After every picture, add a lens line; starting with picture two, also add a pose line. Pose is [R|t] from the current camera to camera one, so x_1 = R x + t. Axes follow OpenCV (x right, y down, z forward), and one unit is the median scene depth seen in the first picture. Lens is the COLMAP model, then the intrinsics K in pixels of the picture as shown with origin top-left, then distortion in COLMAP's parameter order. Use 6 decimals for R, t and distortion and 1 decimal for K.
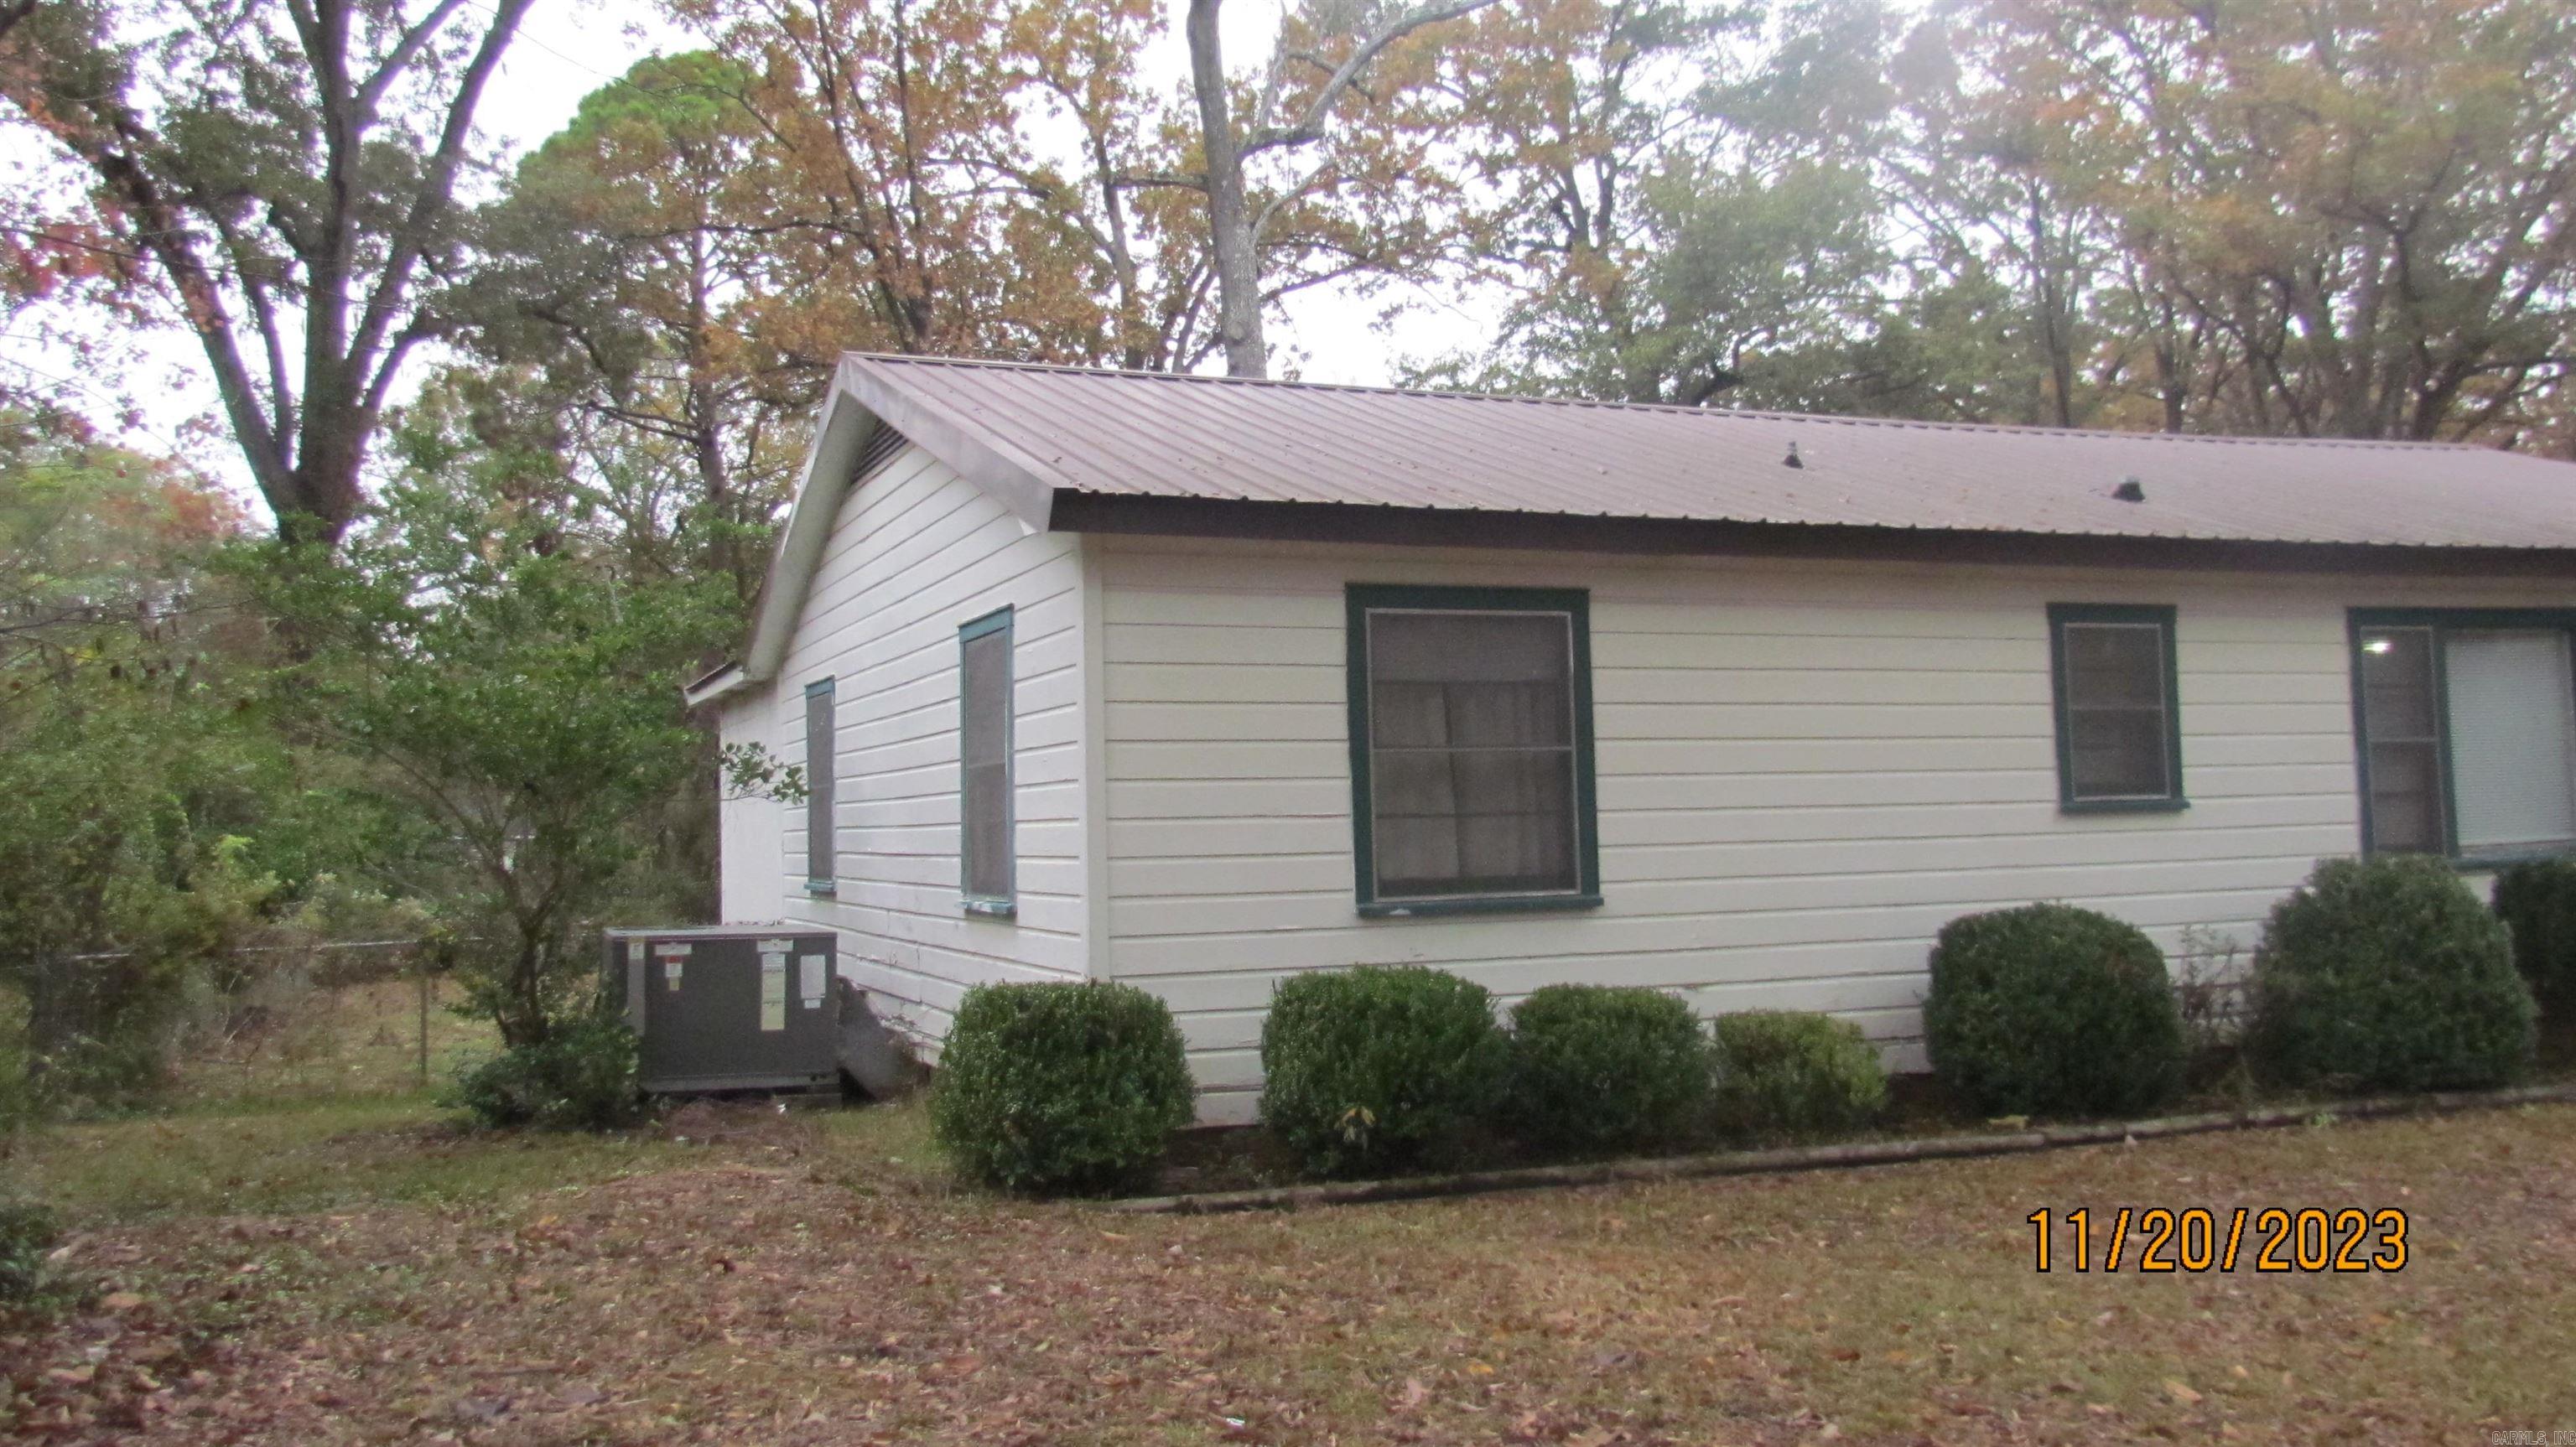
lens RADIAL K [[2159.7, 0, 1287.9], [0, 2159.7, 720.3], [0, 0, 1]] dist [-0.005544, -0.009090]
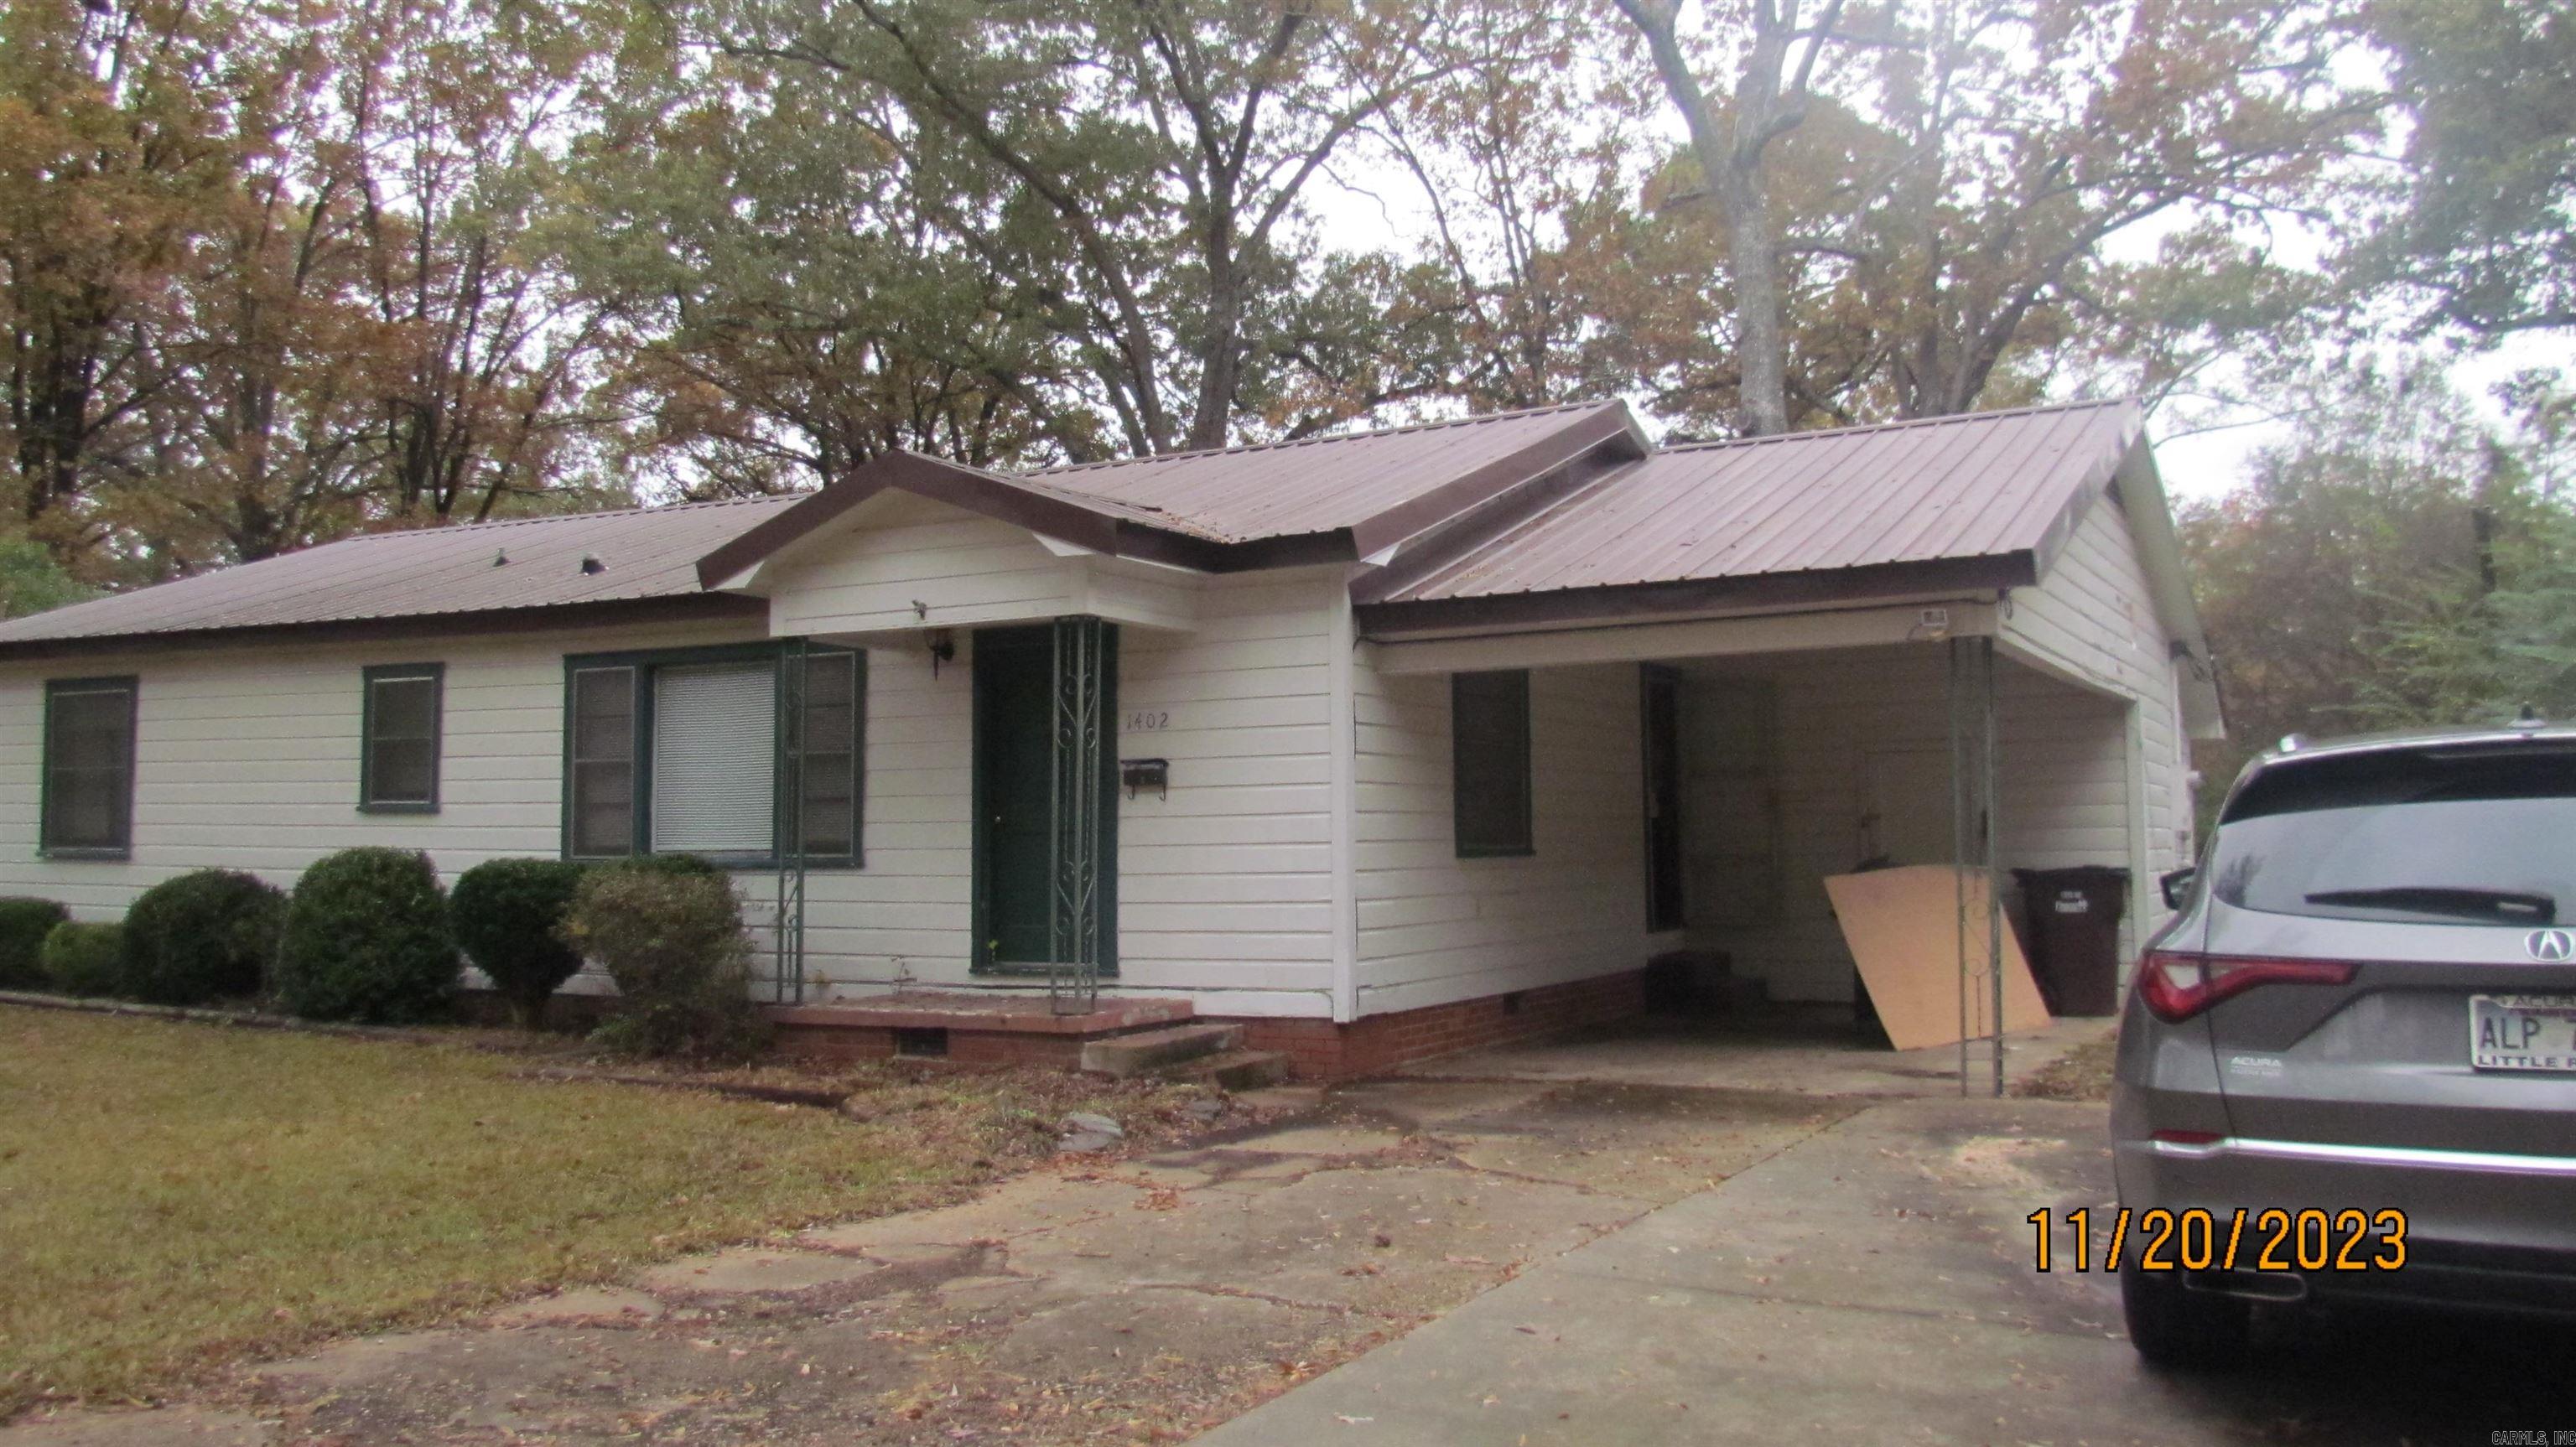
lens RADIAL K [[2159.7, 0, 1288.4], [0, 2159.7, 723.7], [0, 0, 1]] dist [-0.005544, -0.009090]
pose [[0.628717, -0.014626, -0.777496, 1.706141], [0.011543, 0.999888, -0.009475, 0.004641], [0.777548, -0.003017, 0.628816, 0.532159]]
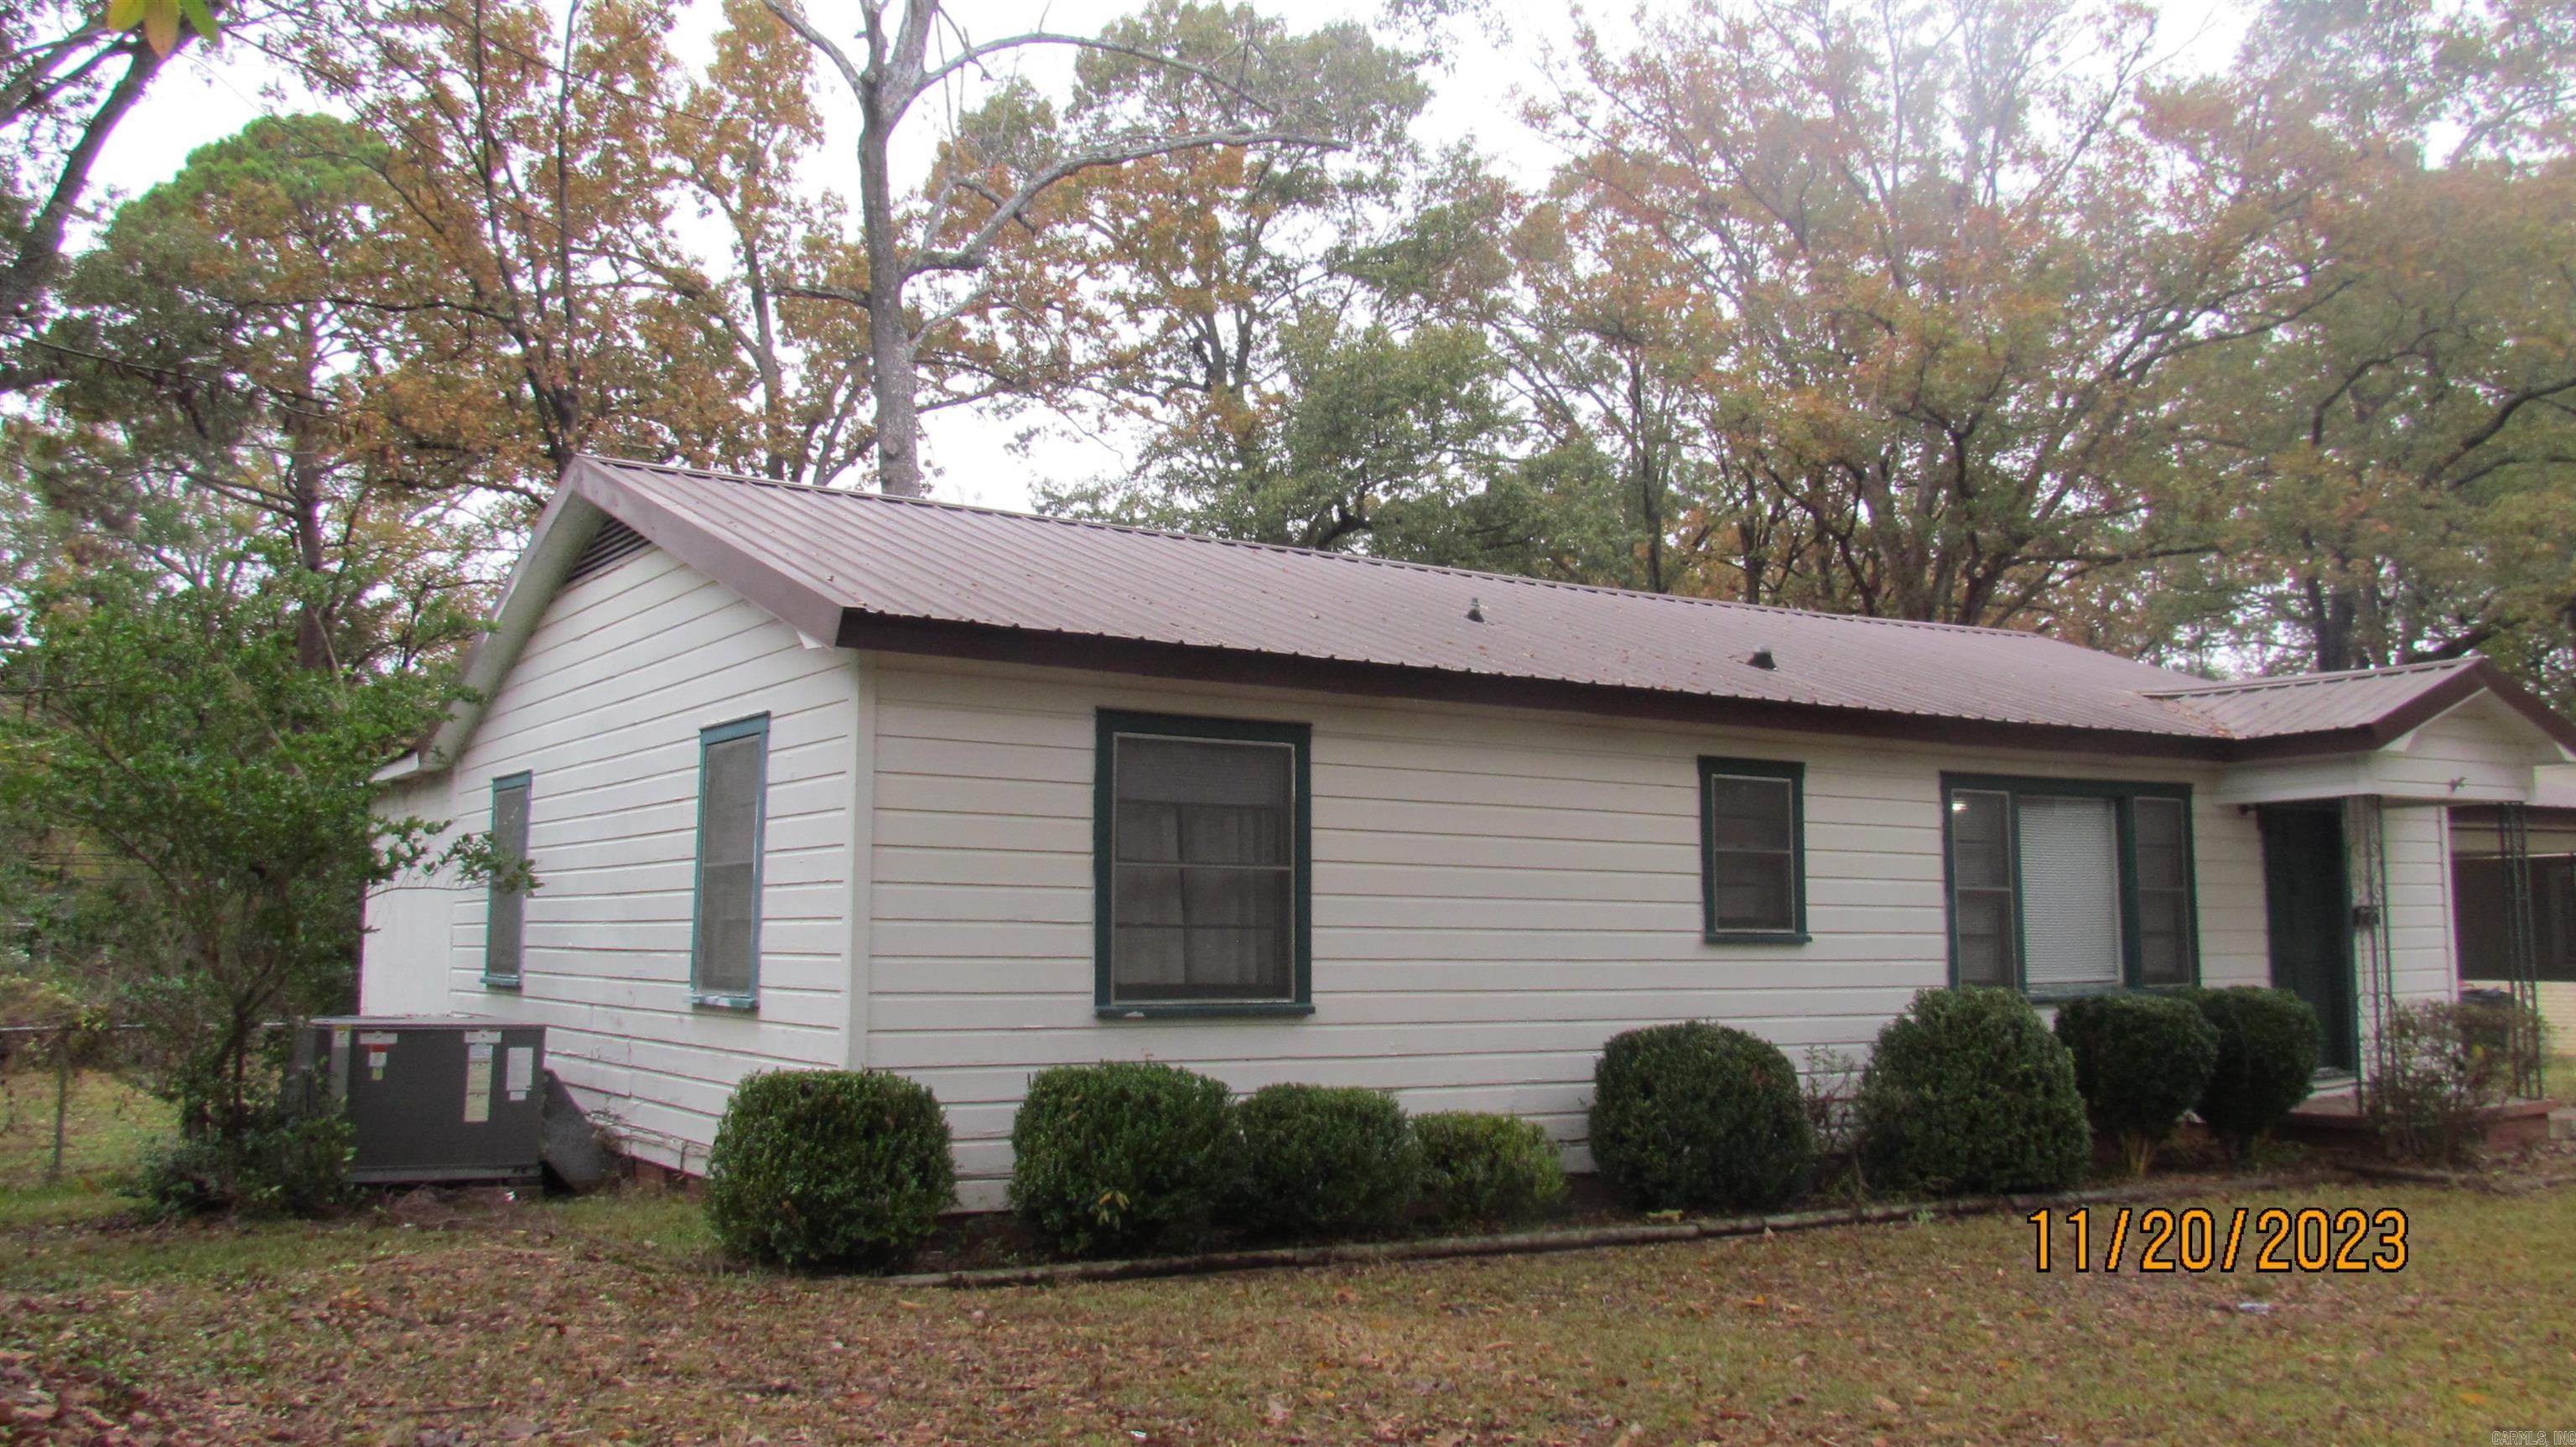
lens RADIAL K [[2159.7, 0, 1290.1], [0, 2159.7, 721.9], [0, 0, 1]] dist [-0.005544, -0.009090]
pose [[0.981216, 0.049498, 0.186454, -0.064429], [-0.039163, 0.997507, -0.058709, 0.002493], [-0.188895, 0.050304, 0.980708, -0.064232]]
